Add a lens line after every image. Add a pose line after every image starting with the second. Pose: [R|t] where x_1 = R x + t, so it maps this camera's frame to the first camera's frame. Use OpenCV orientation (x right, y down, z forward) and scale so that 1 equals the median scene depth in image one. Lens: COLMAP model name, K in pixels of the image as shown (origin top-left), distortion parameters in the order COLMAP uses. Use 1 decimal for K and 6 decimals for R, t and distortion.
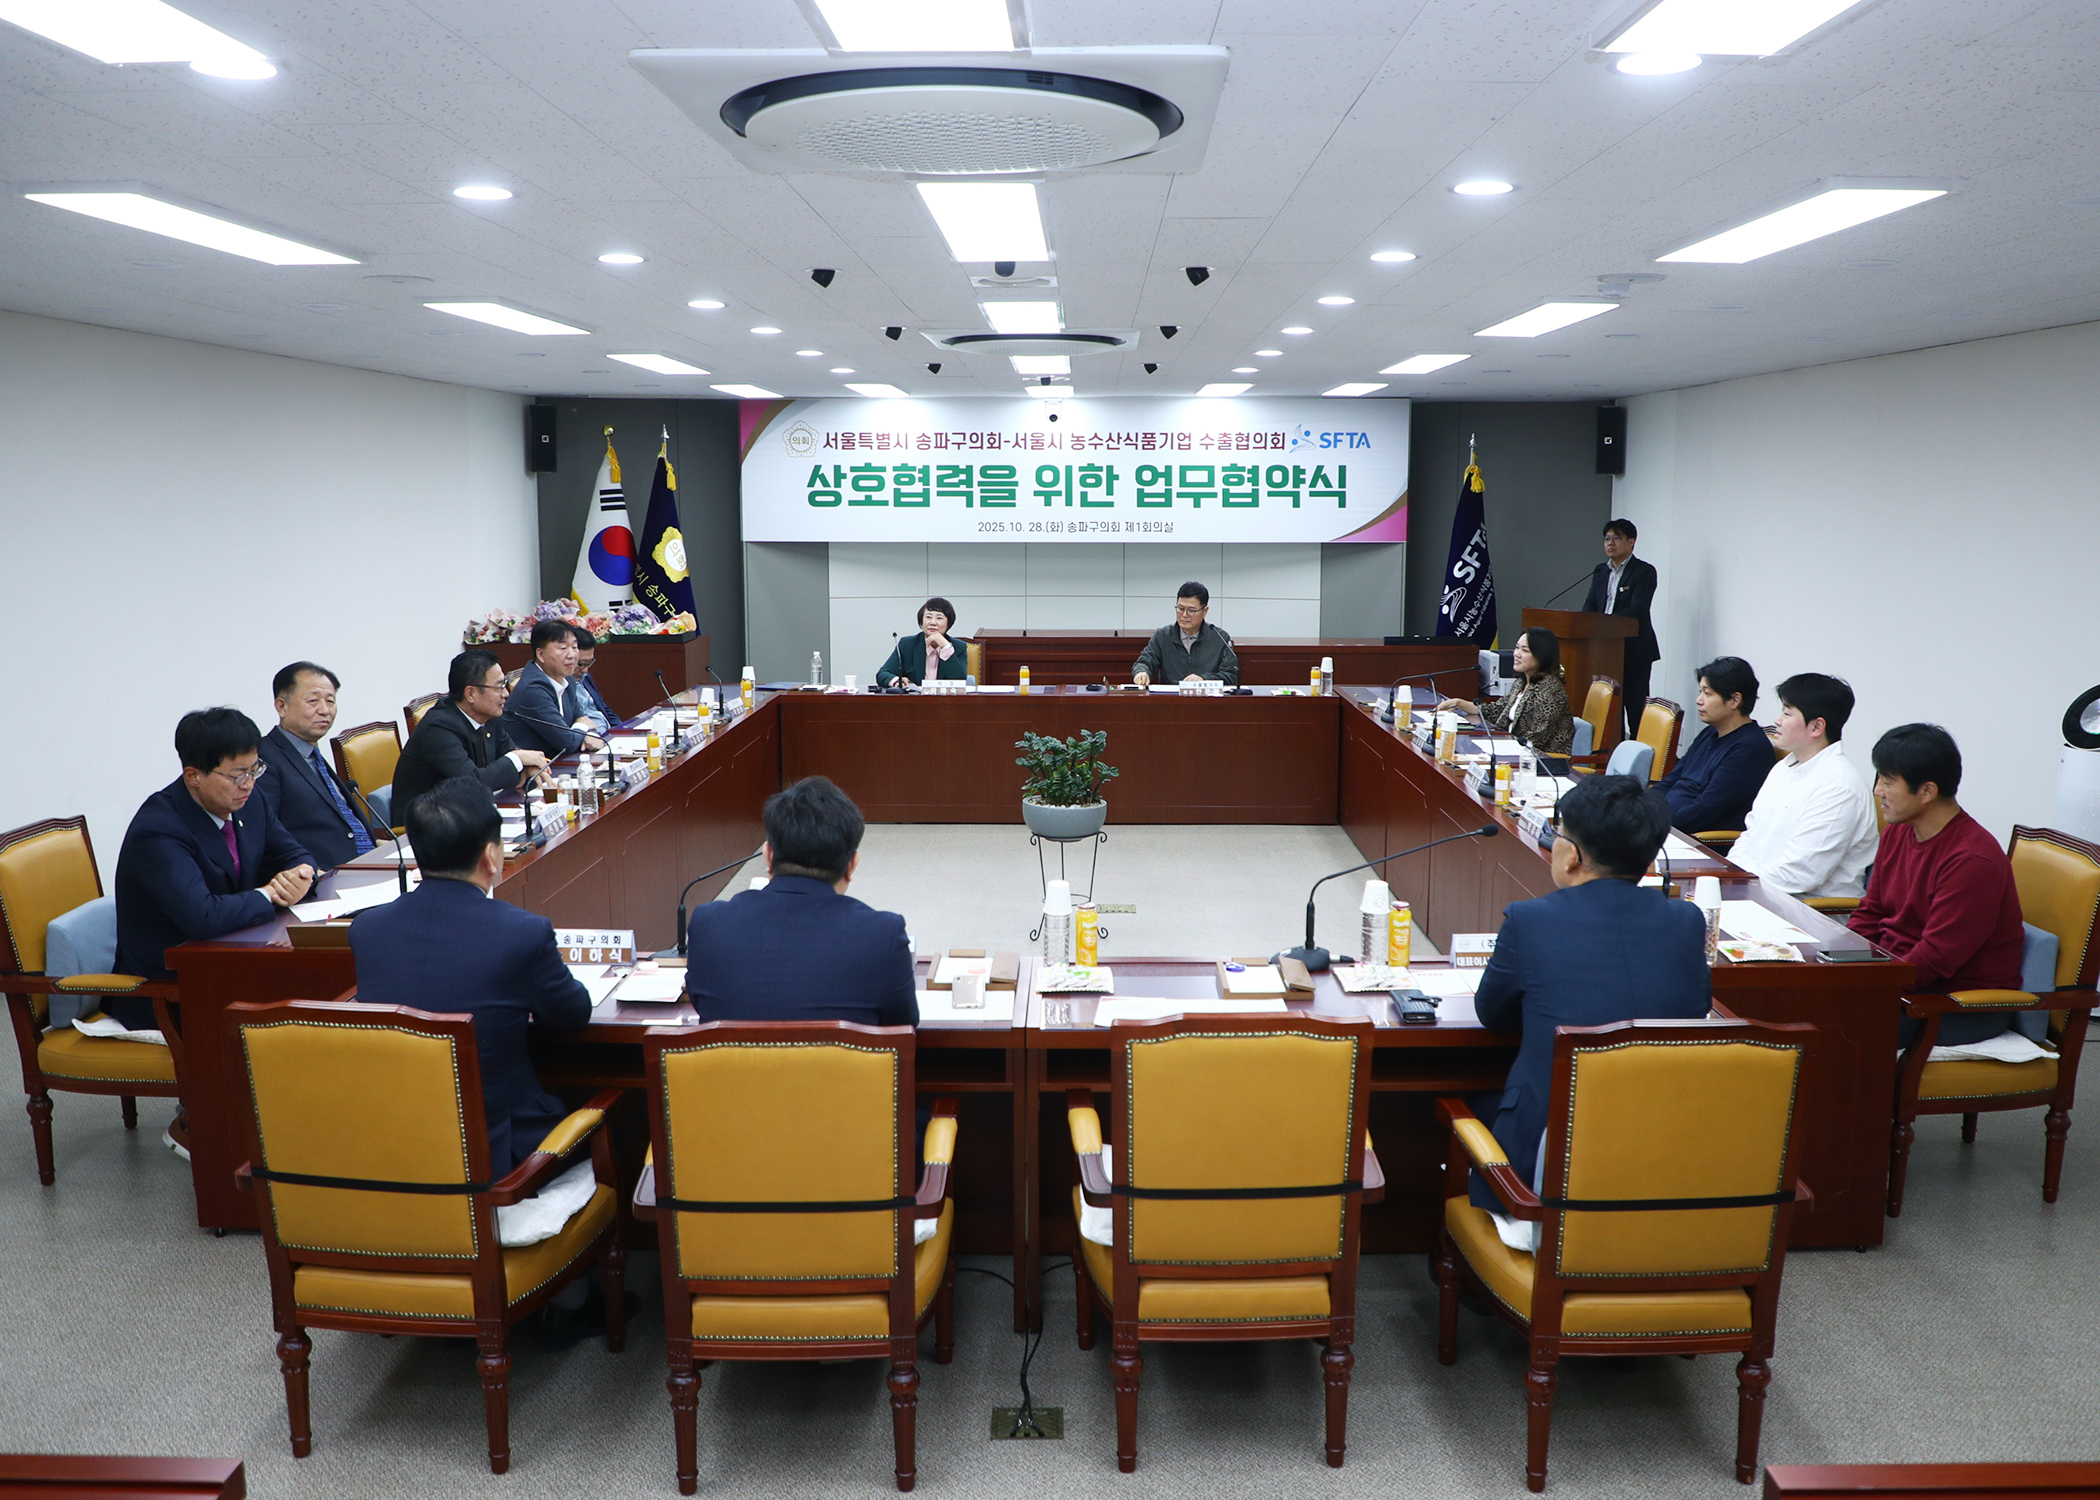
lens RADIAL K [[1665.3, 0, 1112.7], [0, 1665.3, 752.7], [0, 0, 1]] dist [-0.067854, 0.034063]
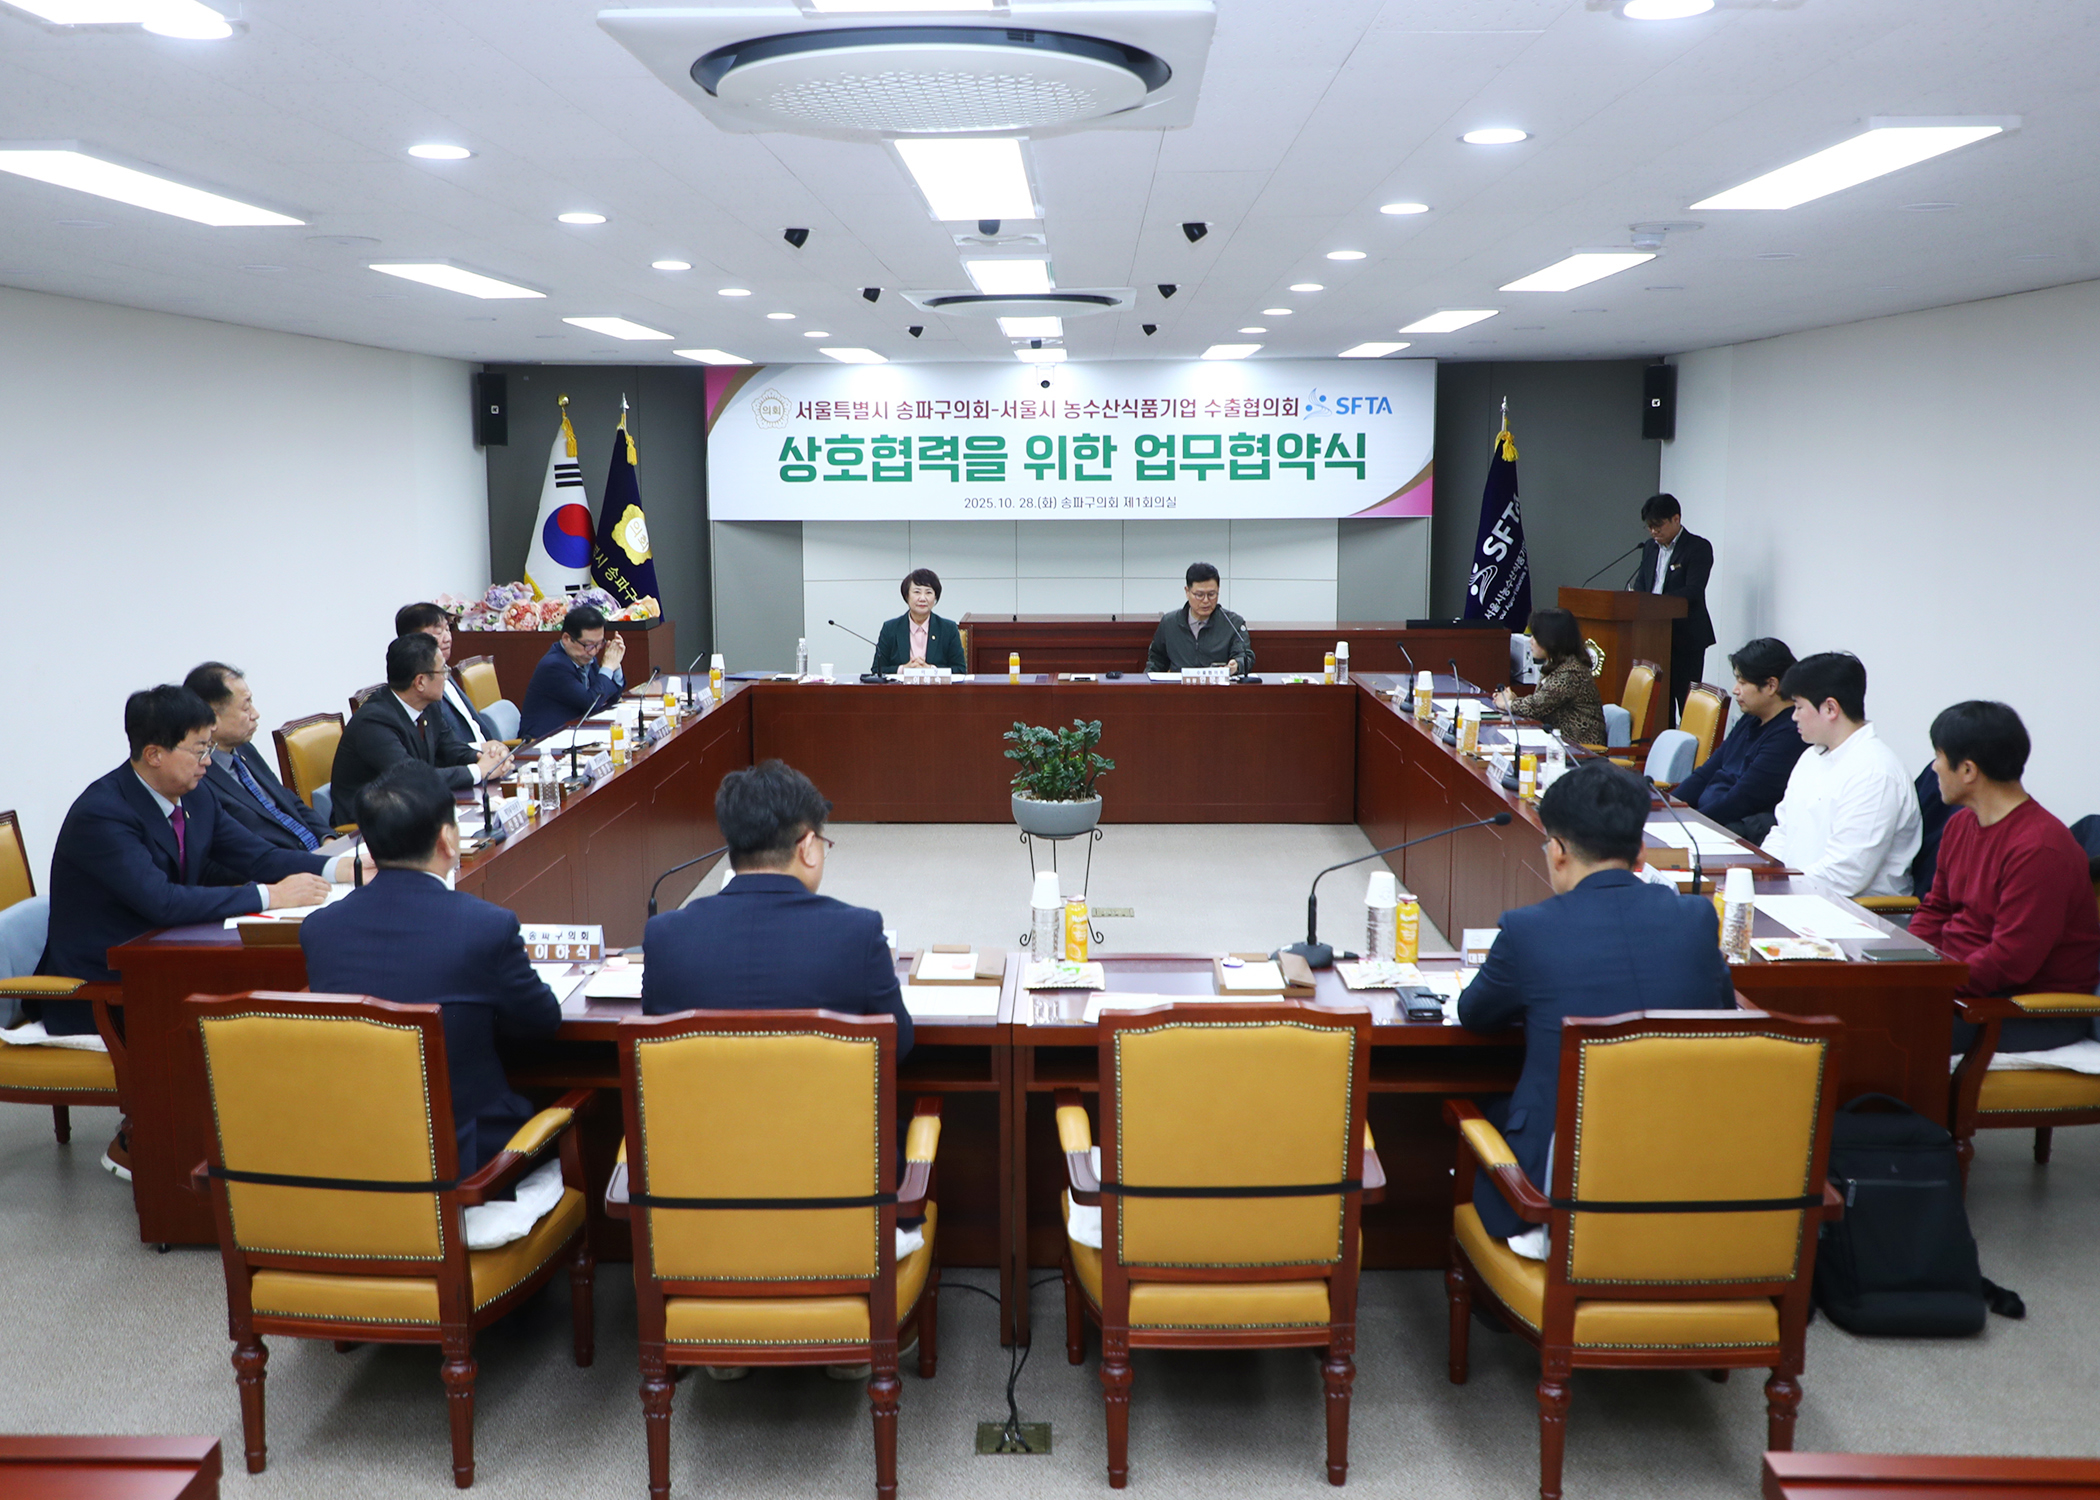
lens RADIAL K [[1839.9, 0, 1060.1], [0, 1839.9, 750.9], [0, 0, 1]] dist [-0.013385, 0.017322]
pose [[0.999551, -0.003007, -0.029811, 0.002927], [0.002977, 0.999995, -0.001052, 0.003703], [0.029814, 0.000963, 0.999555, -0.023477]]
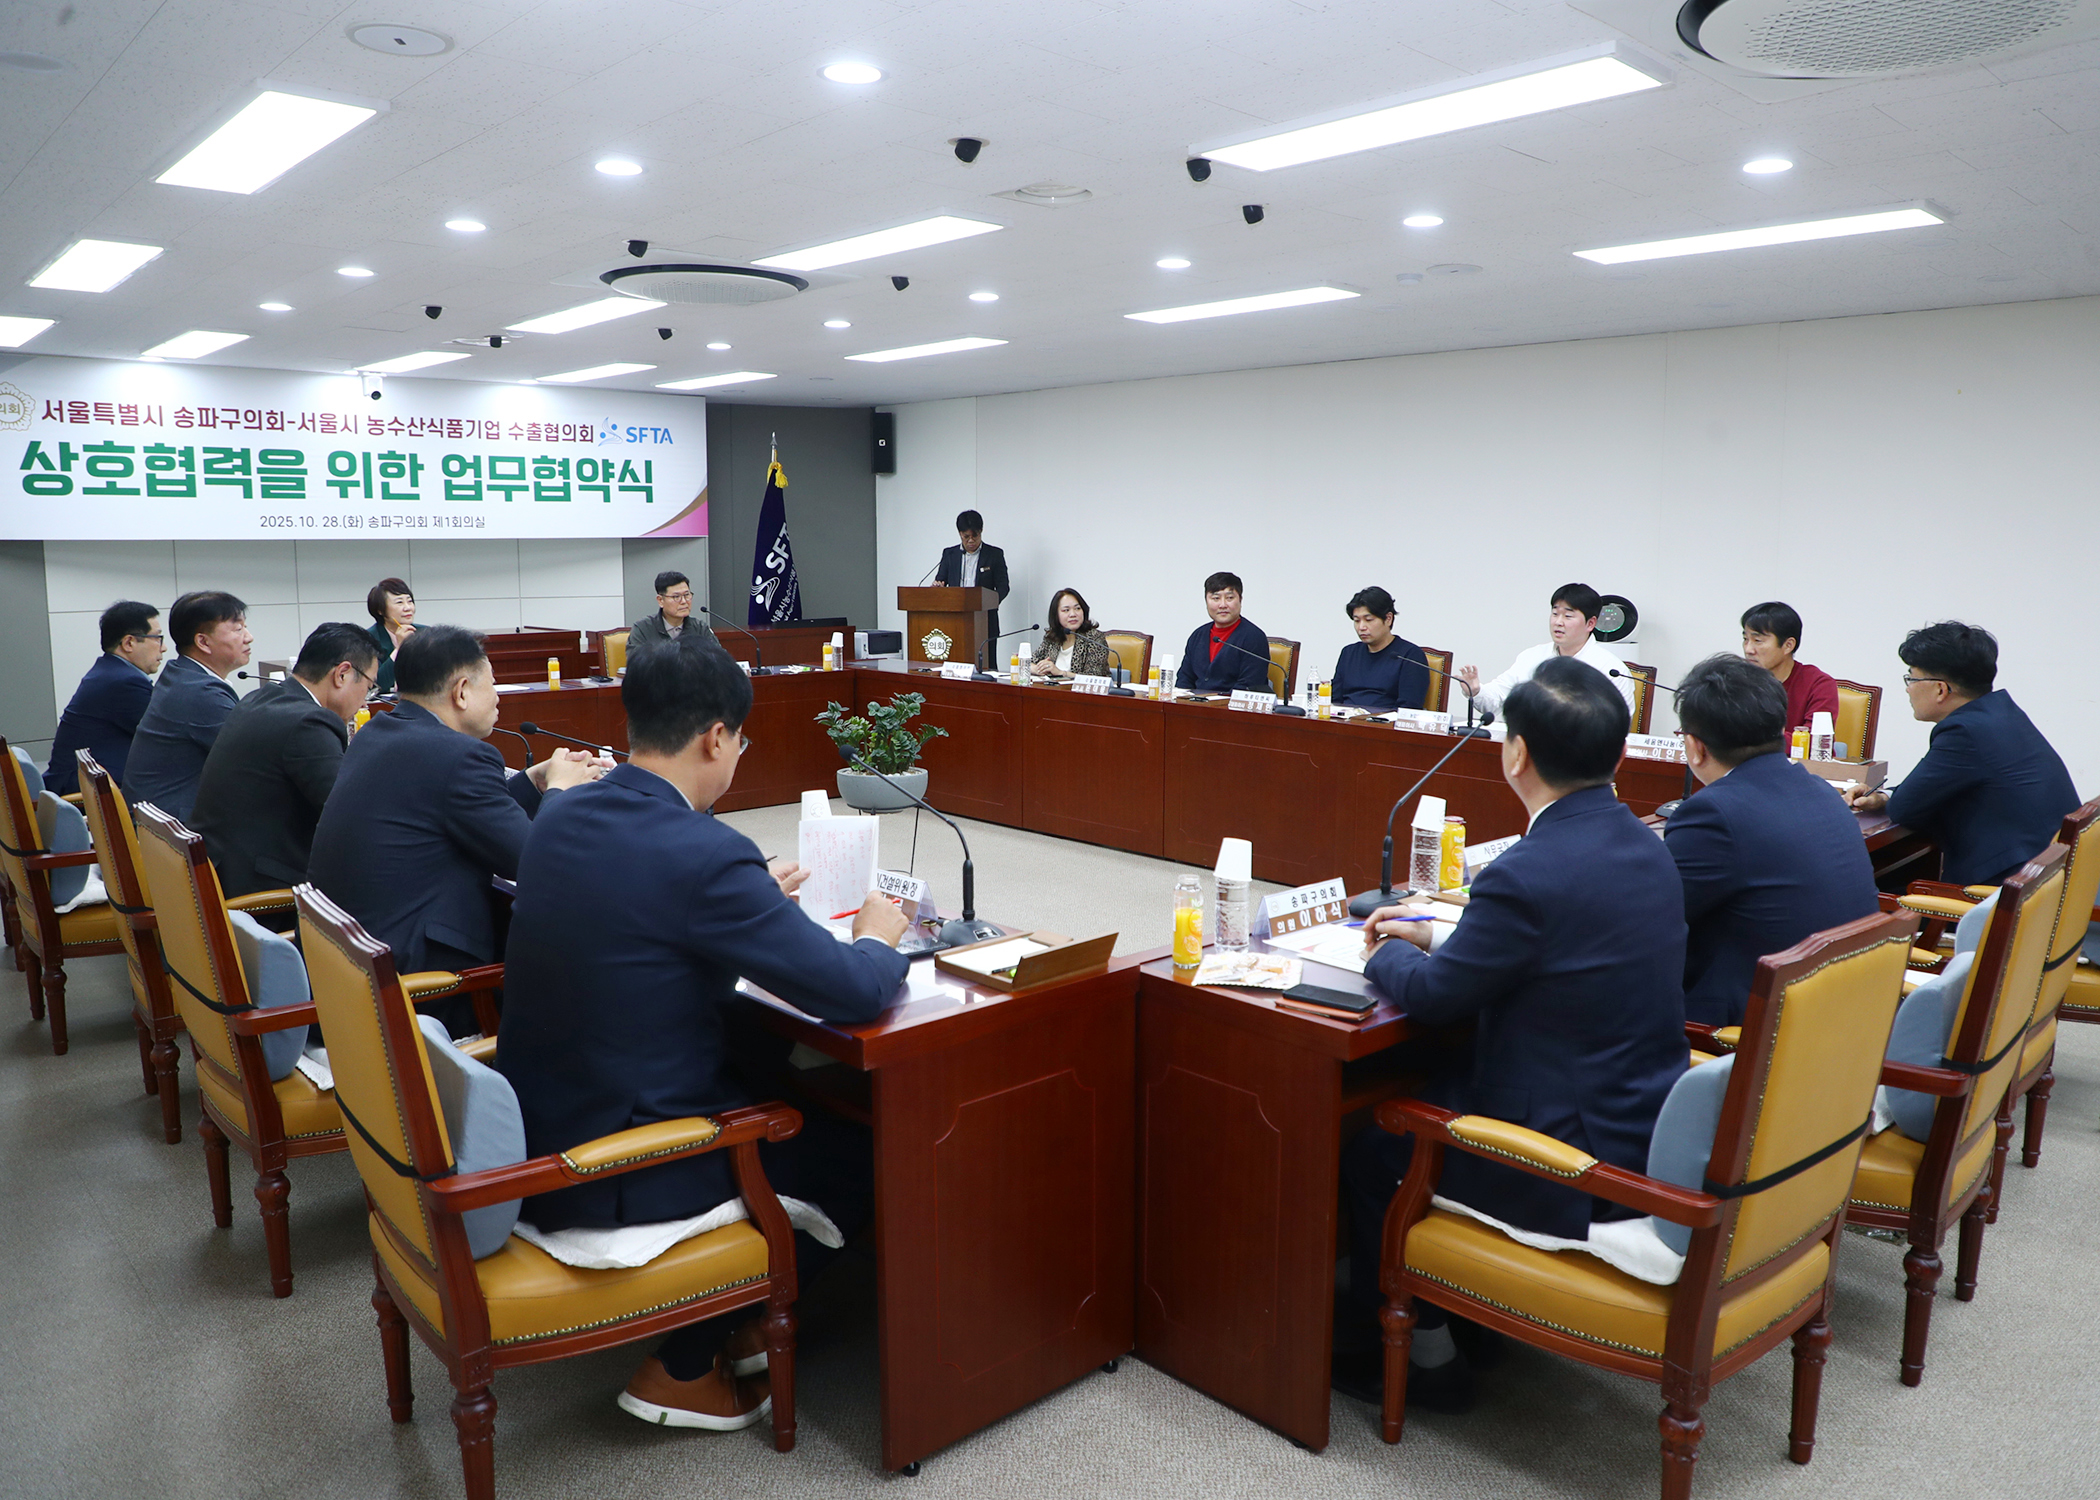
lens RADIAL K [[1510.3, 0, 1019.9], [0, 1510.3, 718.4], [0, 0, 1]] dist [-0.028021, 0.016438]
pose [[0.758890, -0.080989, 0.646163, -0.397656], [0.104650, 0.994508, 0.001742, 0.004890], [-0.642755, 0.066299, 0.763198, 0.236070]]
